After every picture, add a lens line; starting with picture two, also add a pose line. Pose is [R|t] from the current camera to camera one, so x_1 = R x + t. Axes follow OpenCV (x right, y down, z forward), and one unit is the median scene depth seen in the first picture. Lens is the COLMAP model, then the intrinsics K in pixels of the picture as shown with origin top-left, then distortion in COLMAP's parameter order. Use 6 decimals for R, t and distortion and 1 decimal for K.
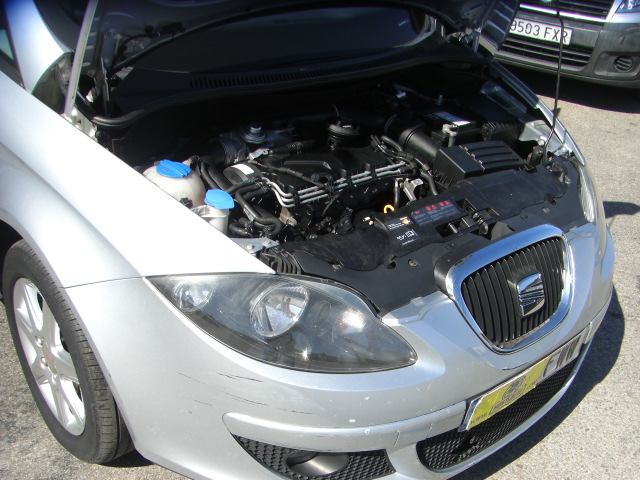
lens RADIAL K [[721.2, 0, 349.1], [0, 721.2, 342.7], [0, 0, 1]] dist [-0.152756, 0.036928]
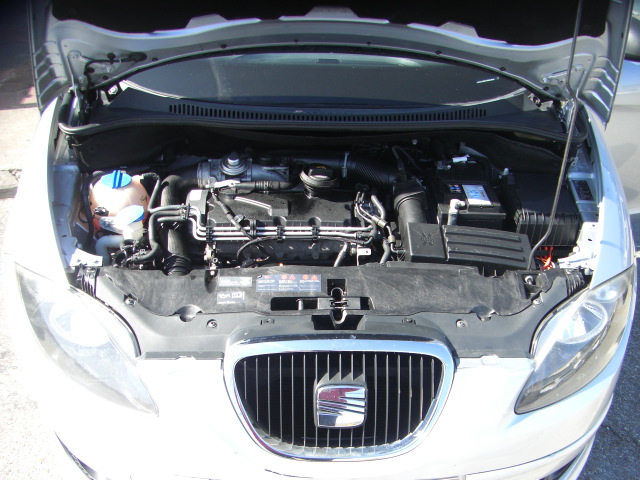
lens RADIAL K [[721.2, 0, 349.1], [0, 721.2, 342.7], [0, 0, 1]] dist [-0.152756, 0.036928]
pose [[0.778386, 0.325047, -0.537084, 0.623304], [-0.341725, 0.937049, 0.071852, -0.181404], [0.526630, 0.127607, 0.840463, 0.248531]]
